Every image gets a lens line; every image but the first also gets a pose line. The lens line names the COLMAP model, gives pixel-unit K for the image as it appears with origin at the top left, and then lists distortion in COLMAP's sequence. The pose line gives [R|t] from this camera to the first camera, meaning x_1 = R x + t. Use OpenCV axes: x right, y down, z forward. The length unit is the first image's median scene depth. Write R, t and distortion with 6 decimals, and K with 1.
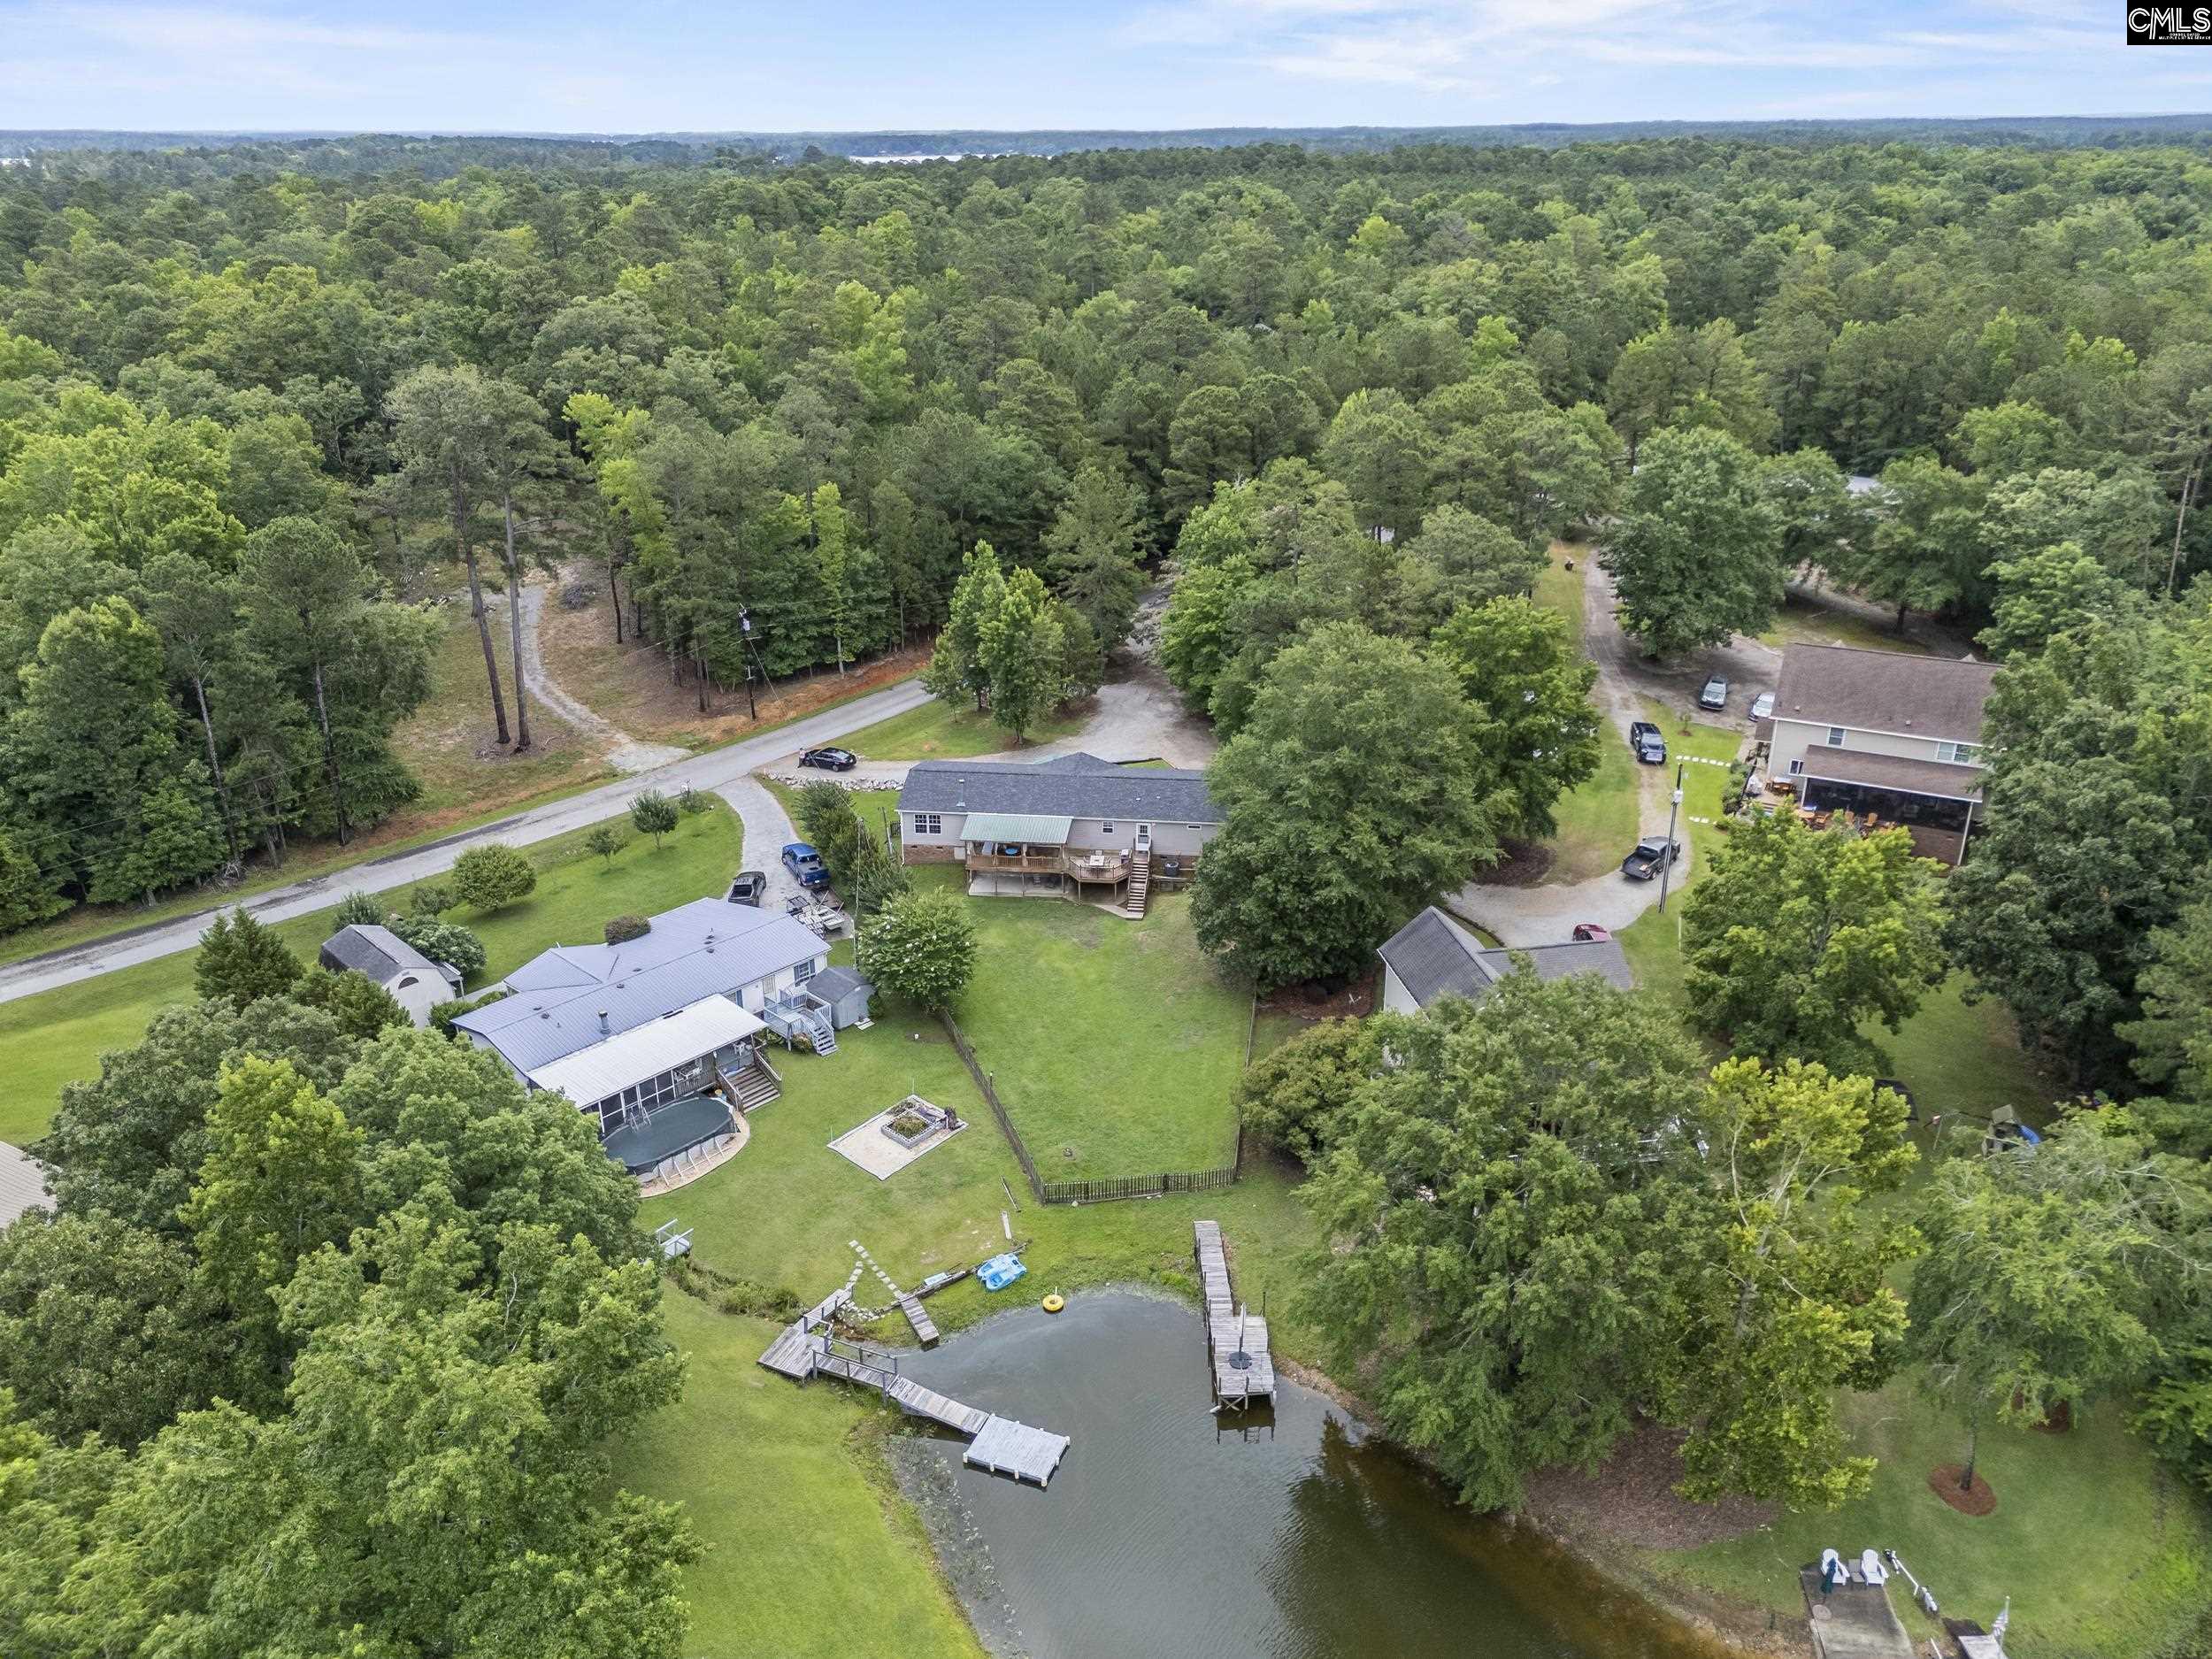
lens RADIAL K [[1618.7, 0, 1116.3], [0, 1618.7, 832.3], [0, 0, 1]] dist [0.072465, -0.065446]
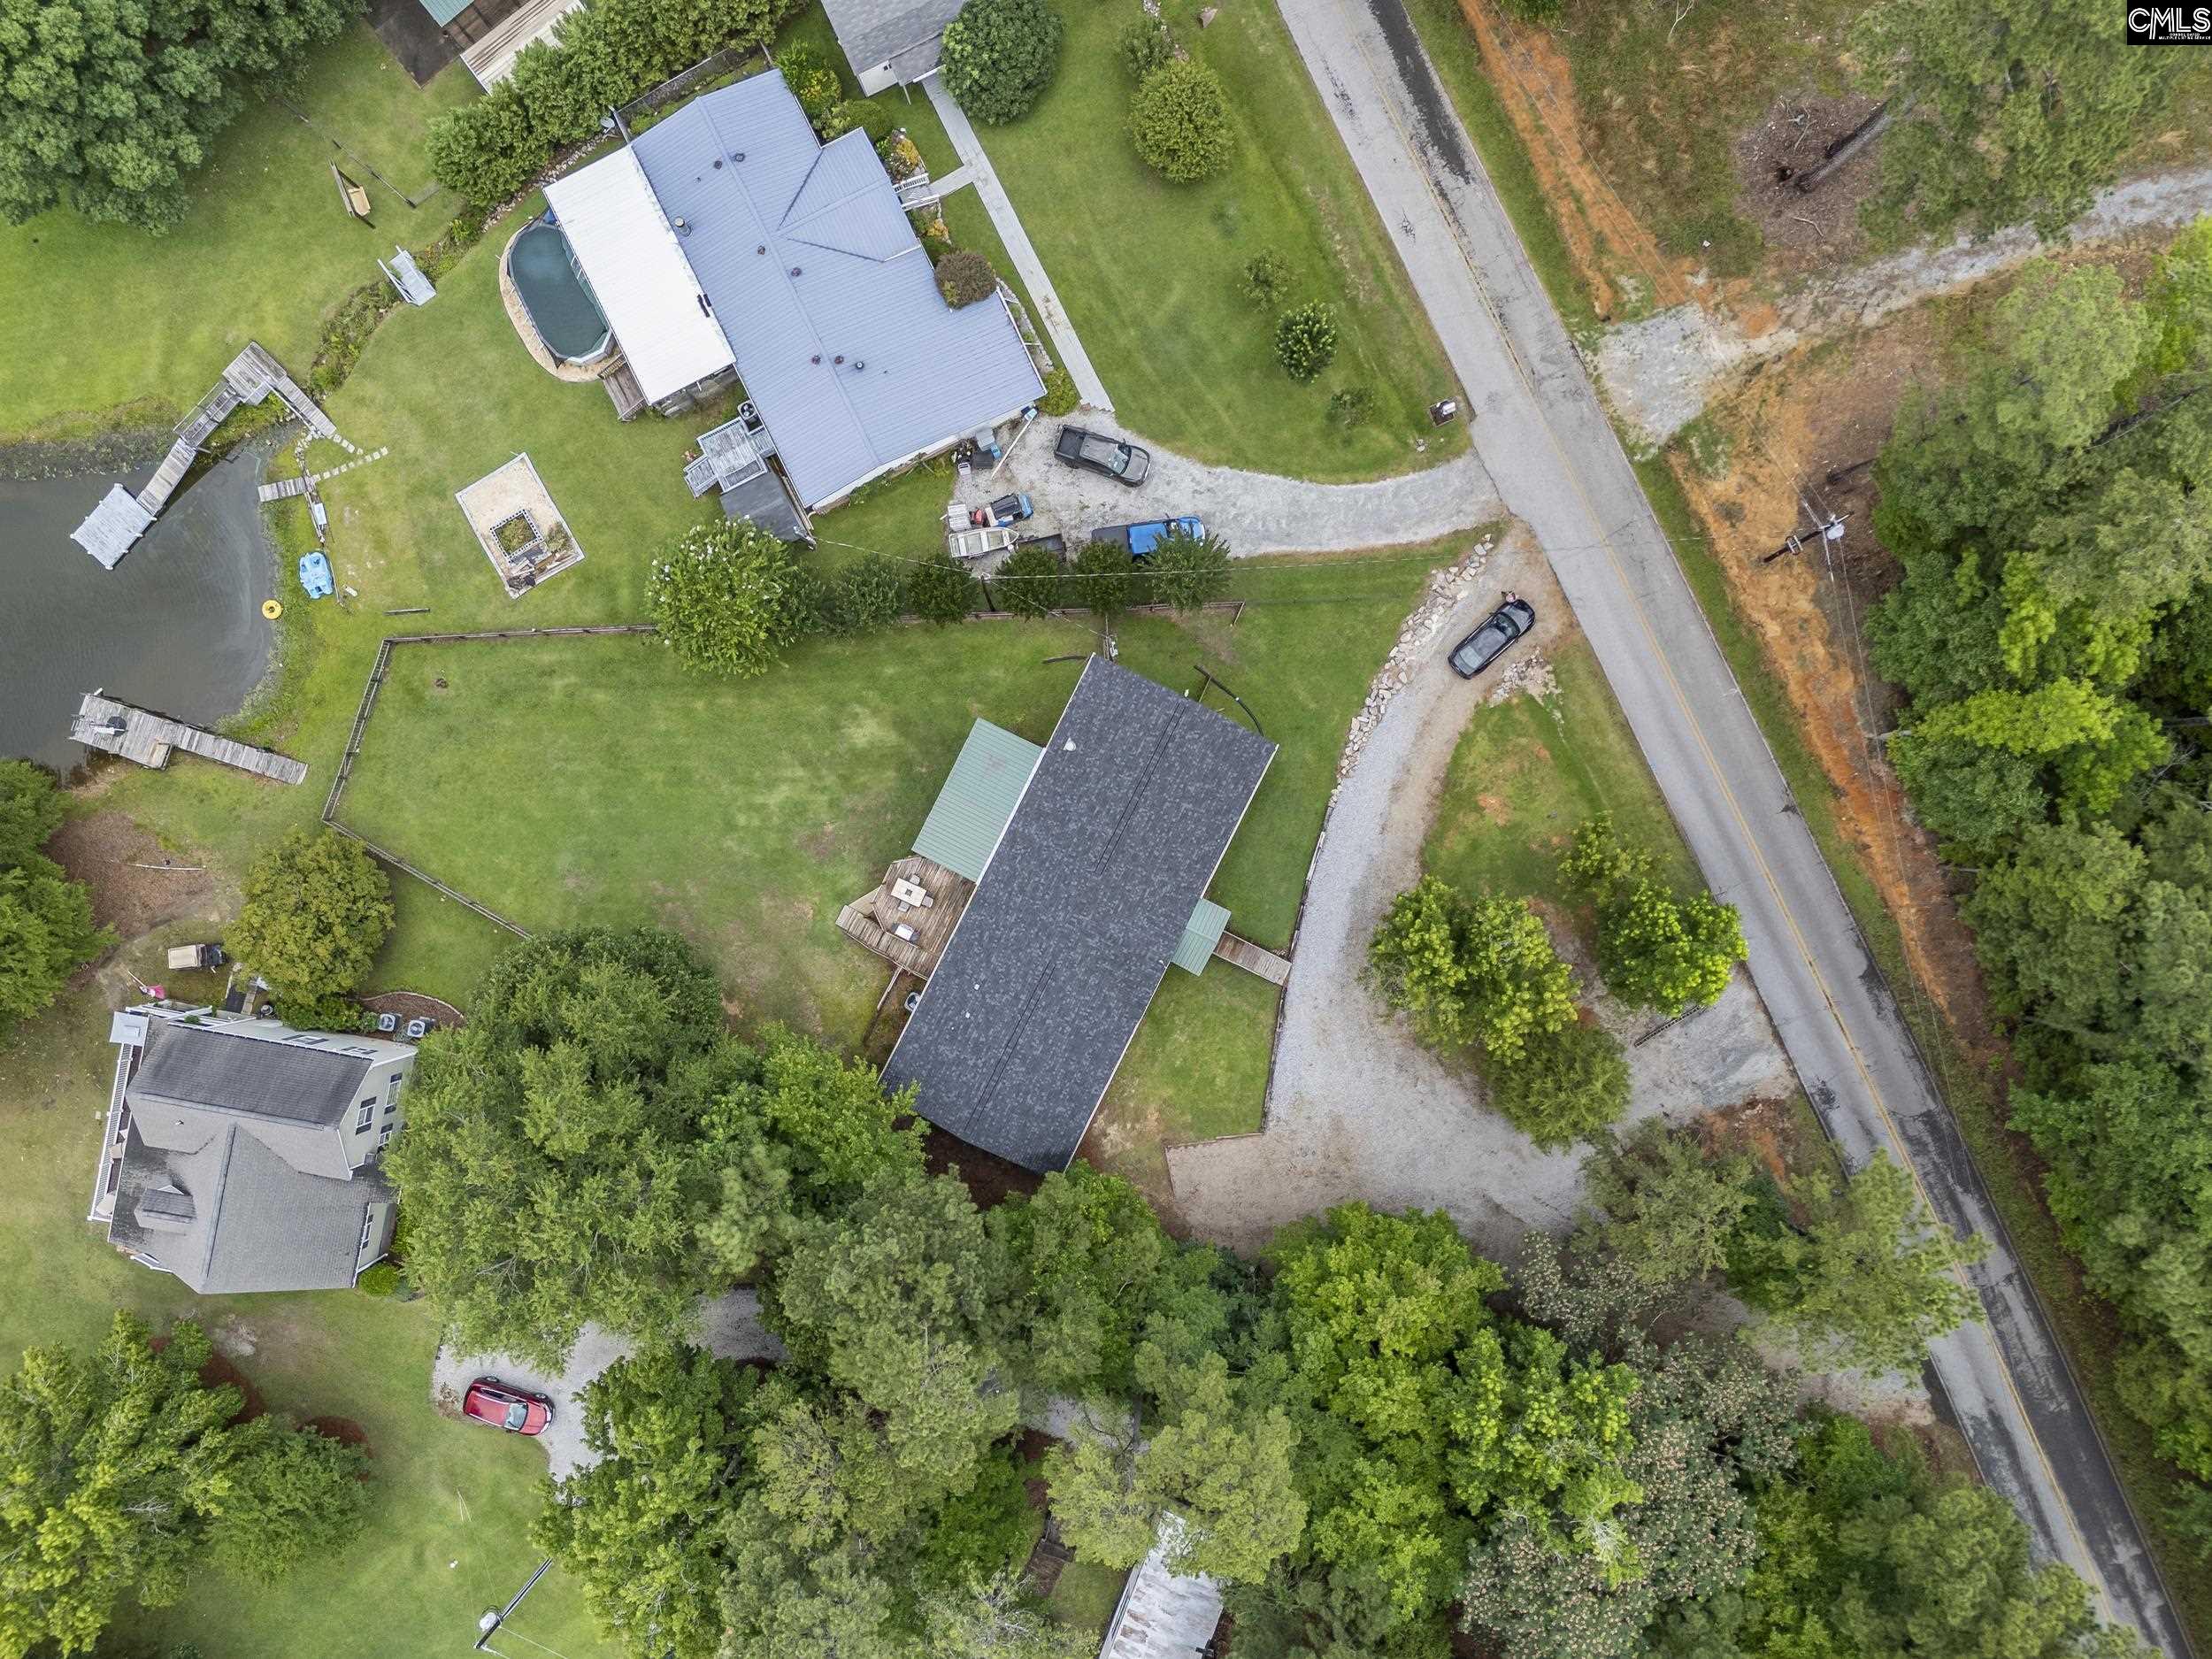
lens RADIAL K [[1618.7, 0, 1104.5], [0, 1618.7, 821.3], [0, 0, 1]] dist [0.072465, -0.065446]
pose [[-0.349598, 0.936870, 0.007466, -0.092395], [-0.346009, -0.136513, 0.928247, -0.814236], [0.870666, 0.321930, 0.371890, 0.937863]]
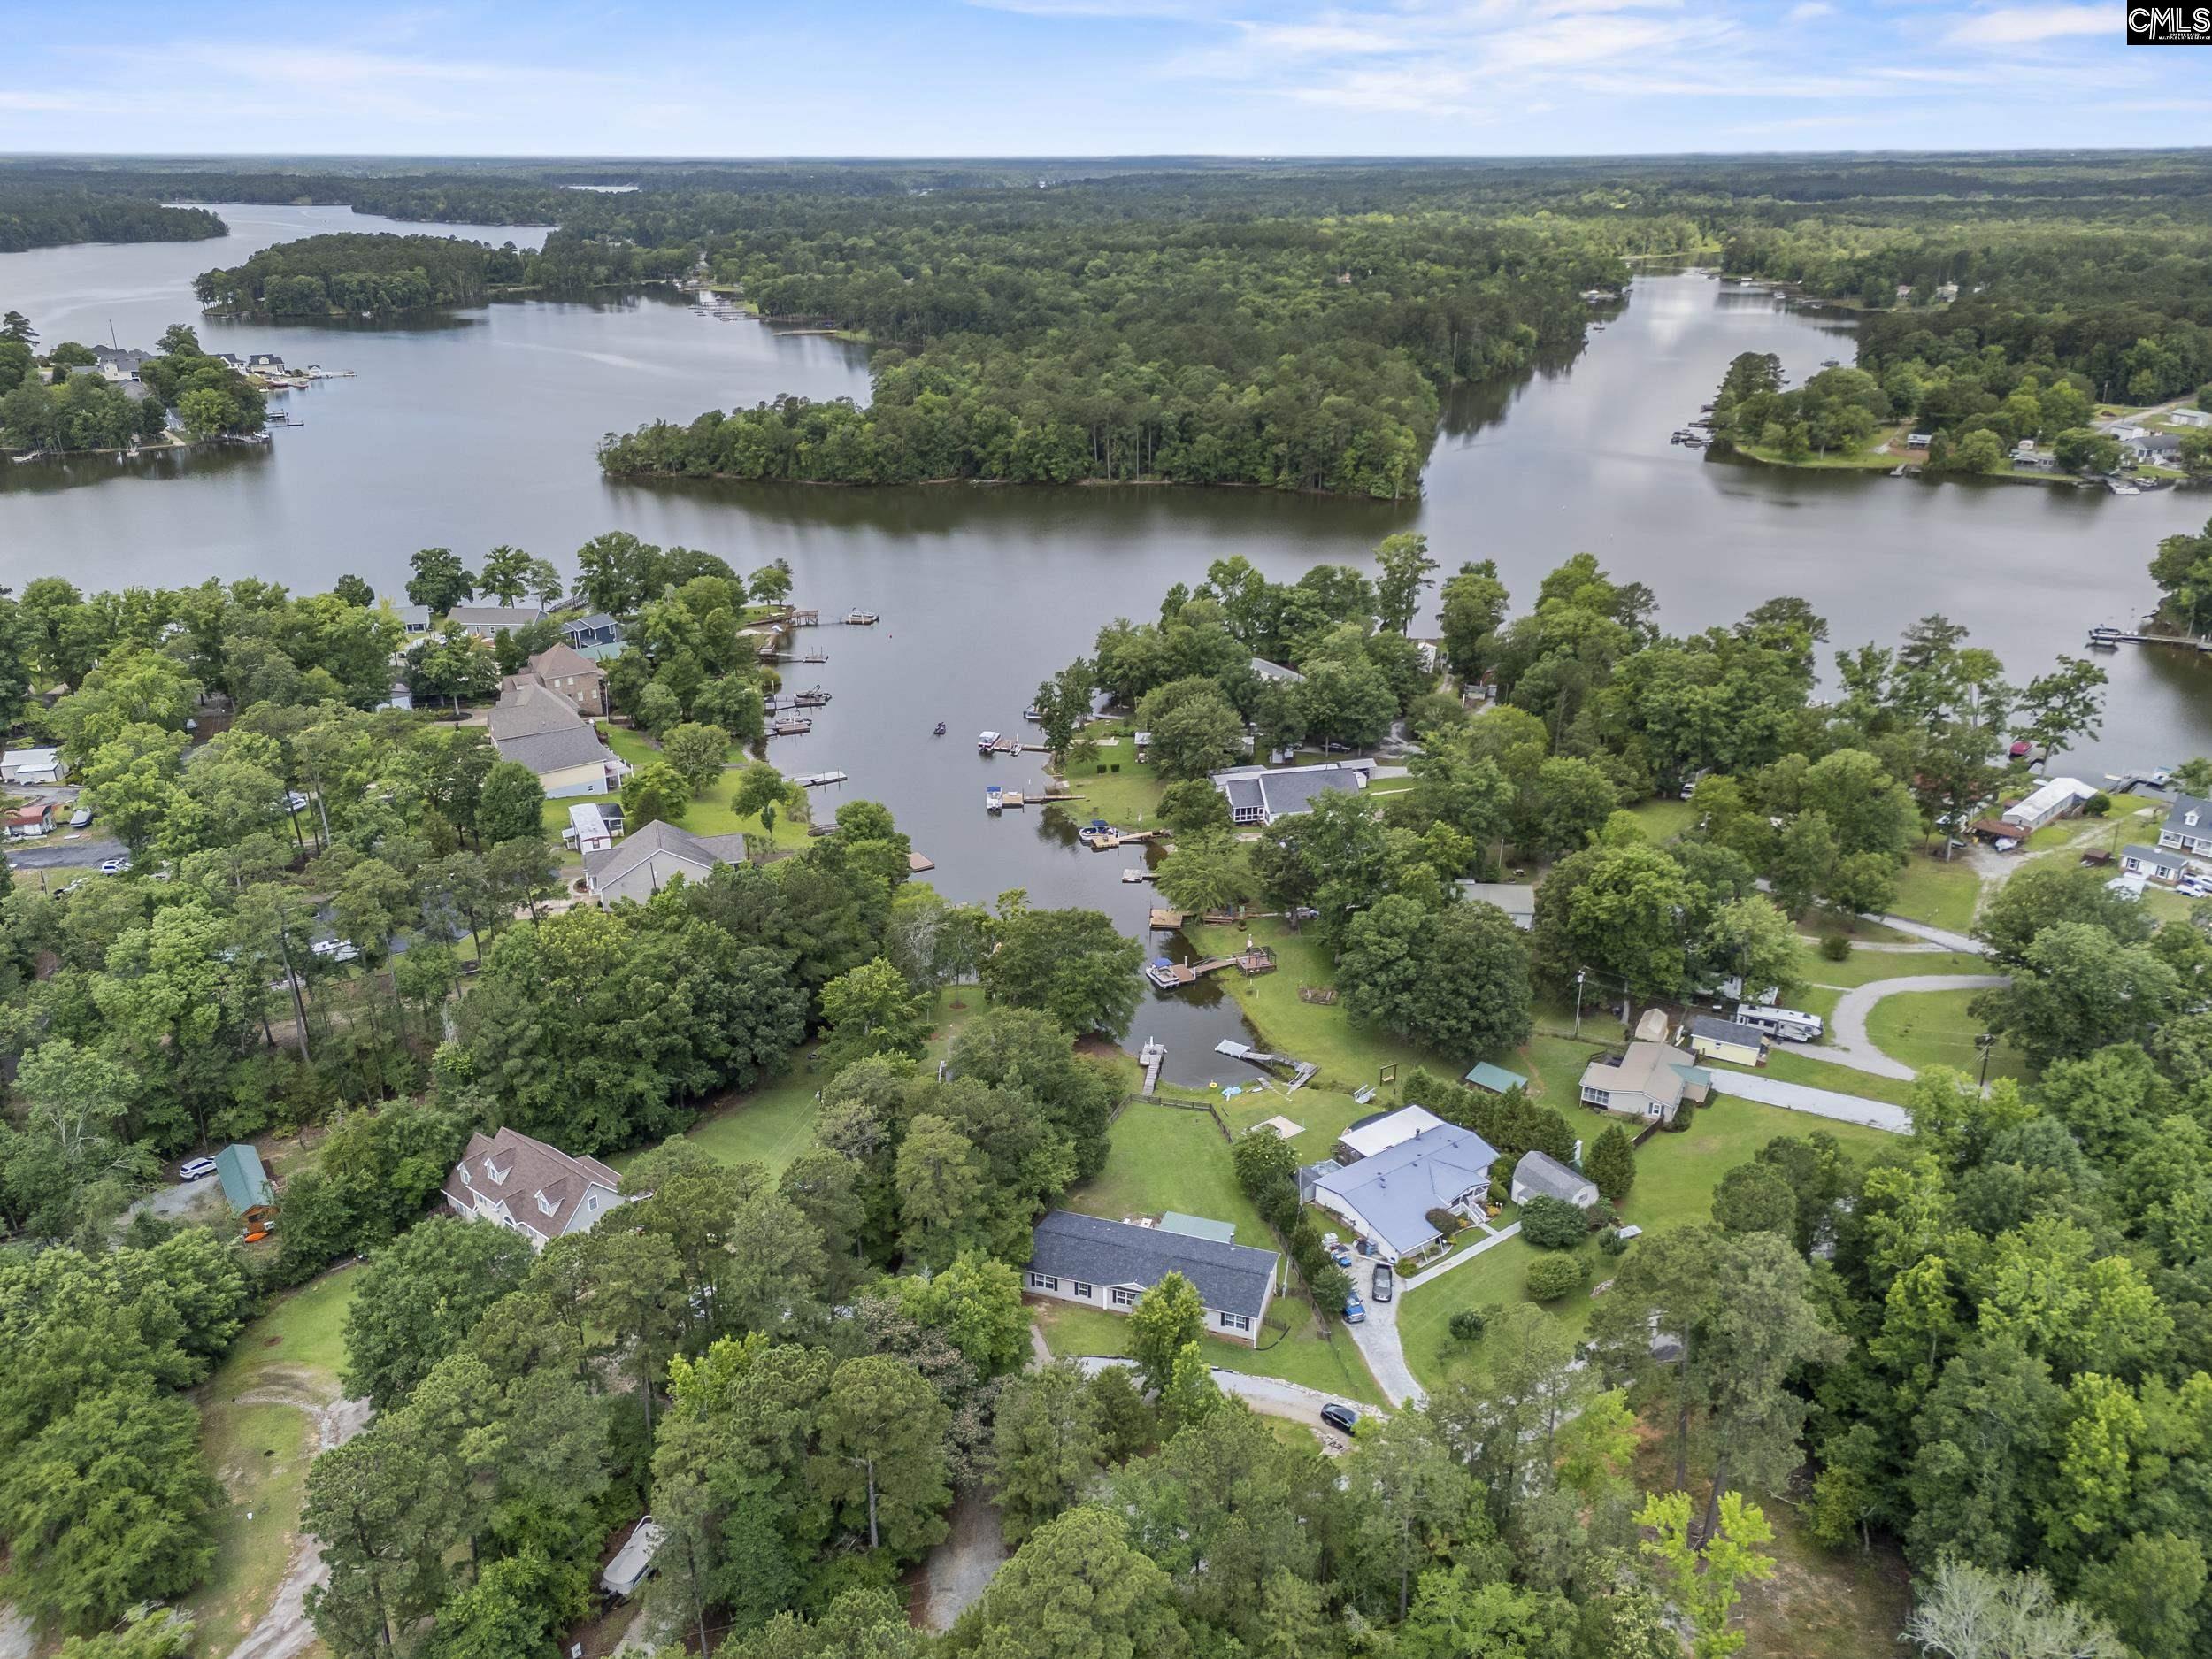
lens RADIAL K [[1618.7, 0, 1118.9], [0, 1618.7, 829.4], [0, 0, 1]] dist [0.072465, -0.065446]
pose [[-0.981244, -0.070631, 0.179367, -0.275919], [0.078693, 0.702641, 0.707180, -1.558774], [-0.175979, 0.708031, -0.683903, 2.105632]]
